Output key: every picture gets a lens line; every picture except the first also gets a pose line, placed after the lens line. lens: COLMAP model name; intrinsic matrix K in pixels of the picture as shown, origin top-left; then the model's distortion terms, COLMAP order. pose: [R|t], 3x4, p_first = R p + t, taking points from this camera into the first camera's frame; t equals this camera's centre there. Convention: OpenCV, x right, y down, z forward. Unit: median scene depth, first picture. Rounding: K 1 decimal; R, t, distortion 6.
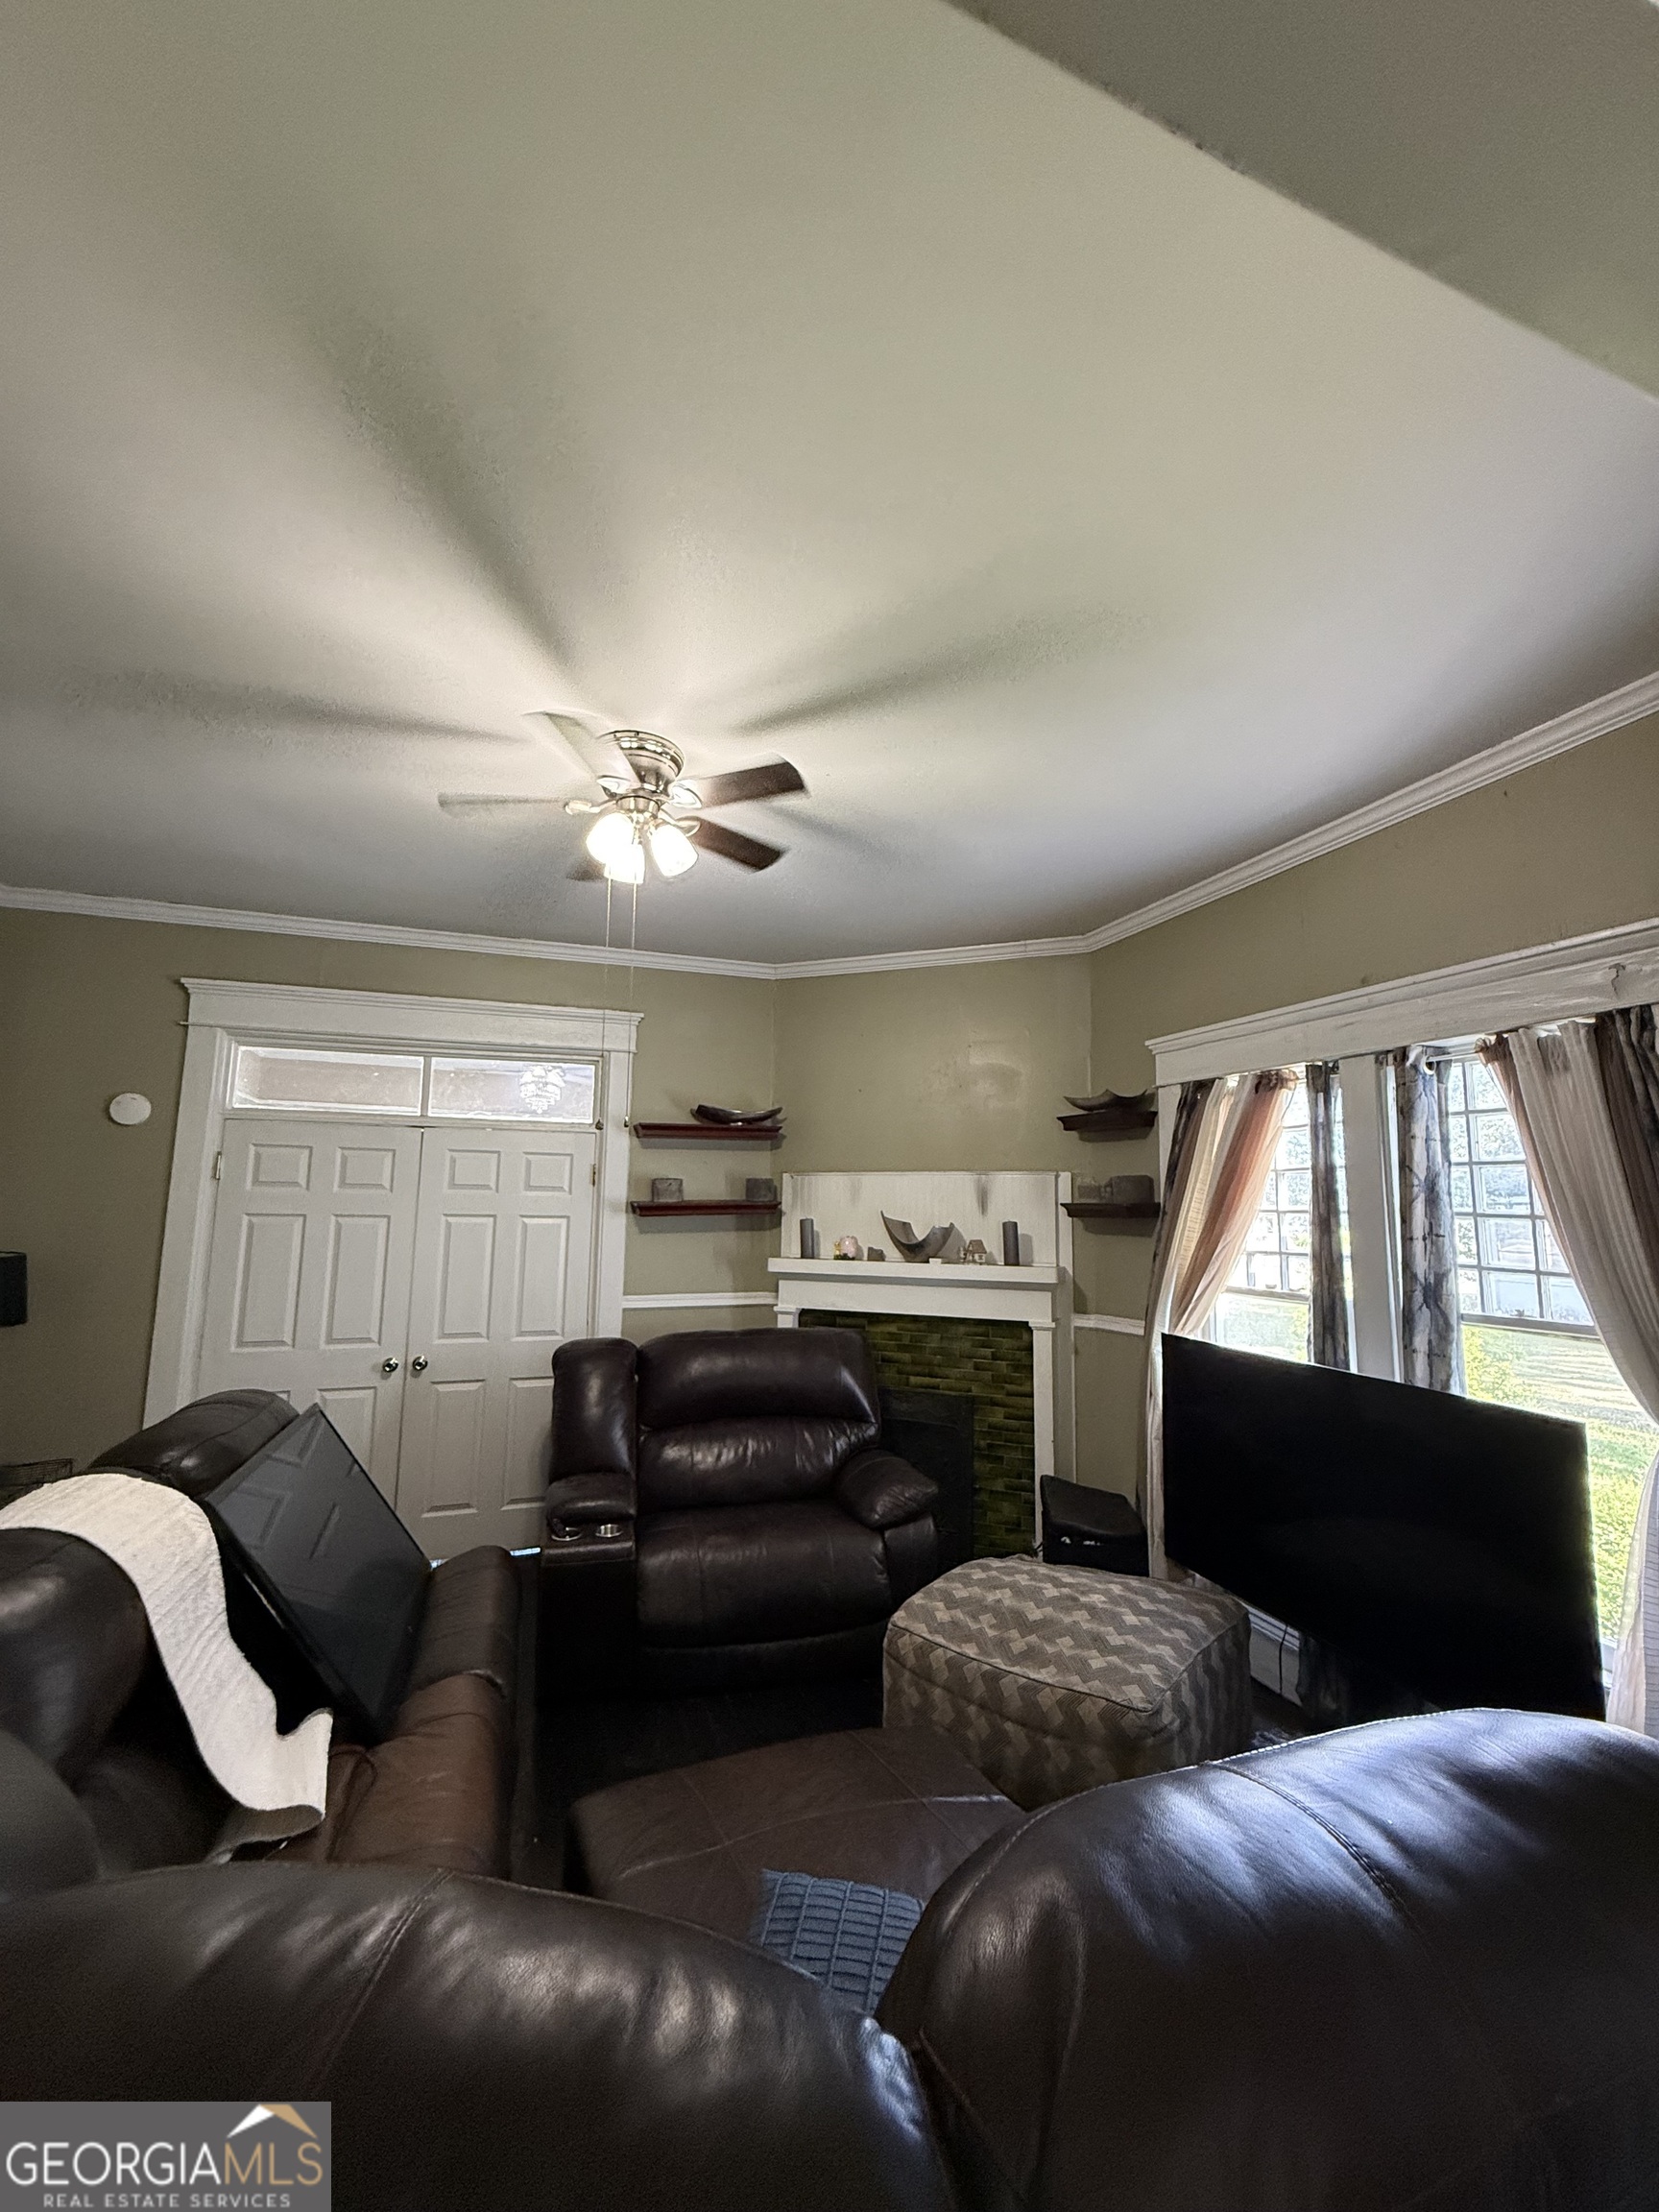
lens RADIAL K [[881.9, 0, 827.5], [0, 881.9, 1102.1], [0, 0, 1]] dist [0.001686, -0.000041]
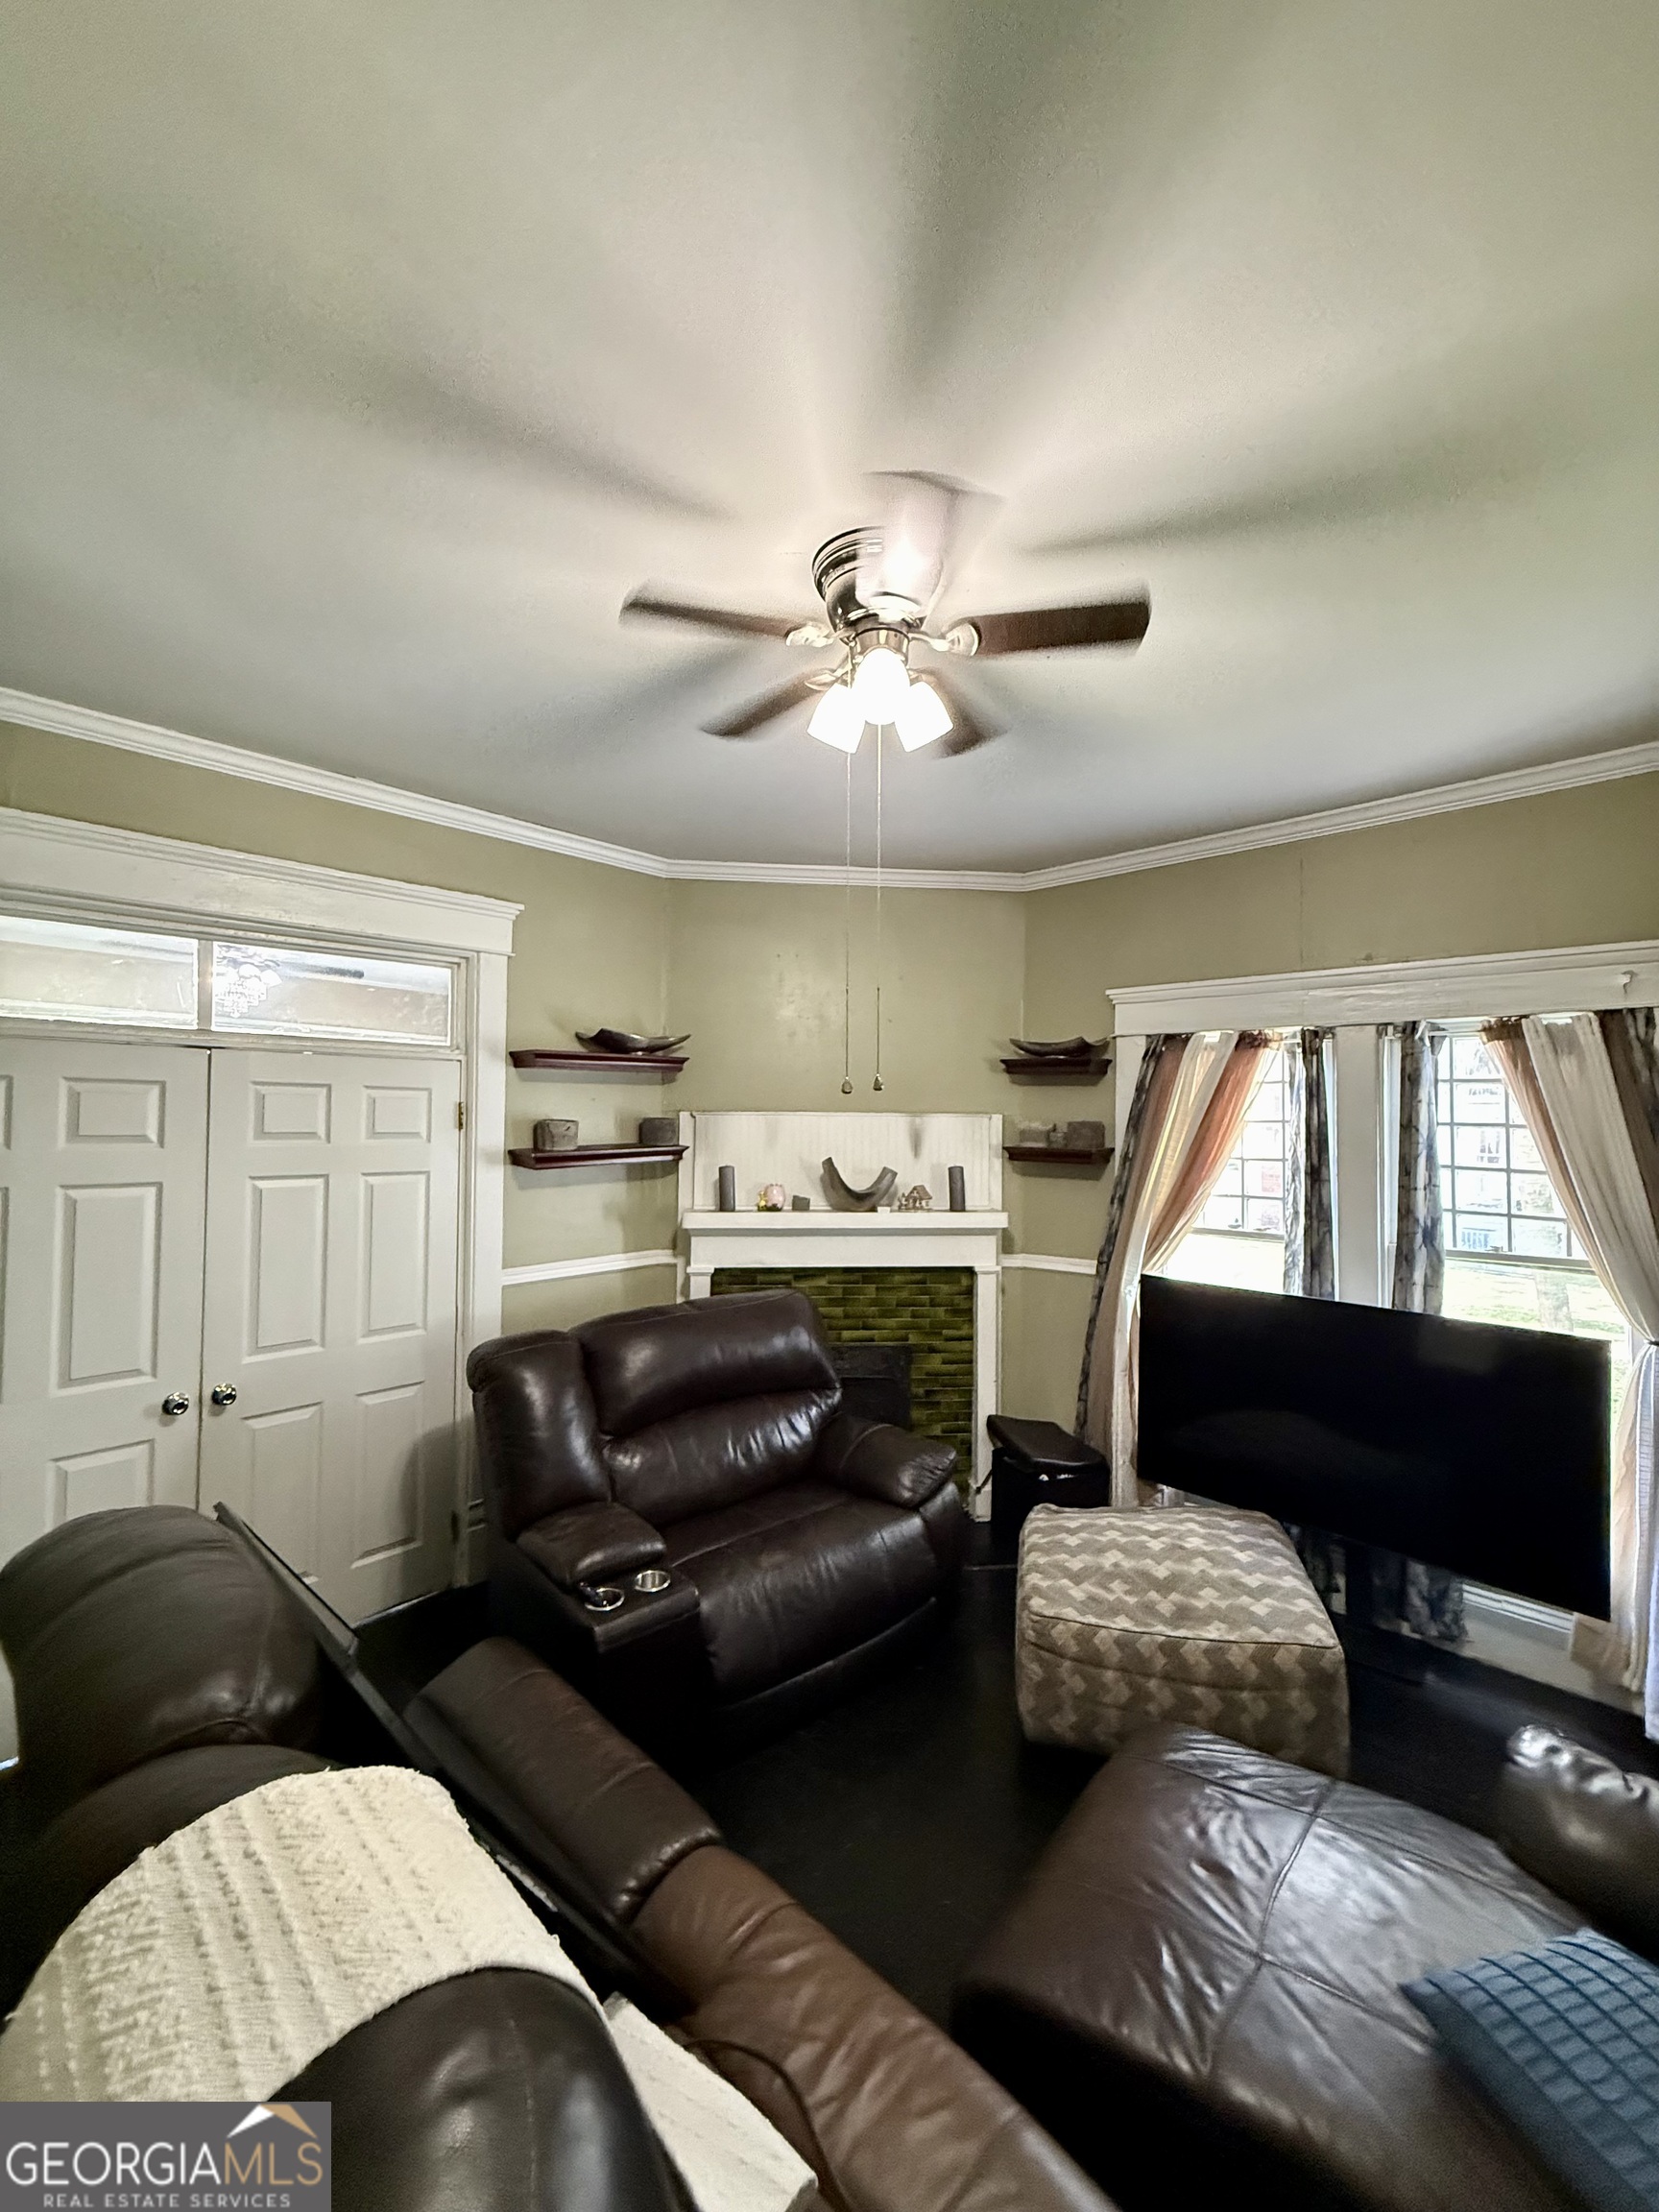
lens RADIAL K [[881.9, 0, 827.2], [0, 881.9, 1102.9], [0, 0, 1]] dist [0.001686, -0.000041]
pose [[0.893789, 0.004588, 0.448464, -0.379992], [-0.051481, 0.994388, 0.092429, -0.017217], [-0.445523, -0.105699, 0.889009, 0.223571]]
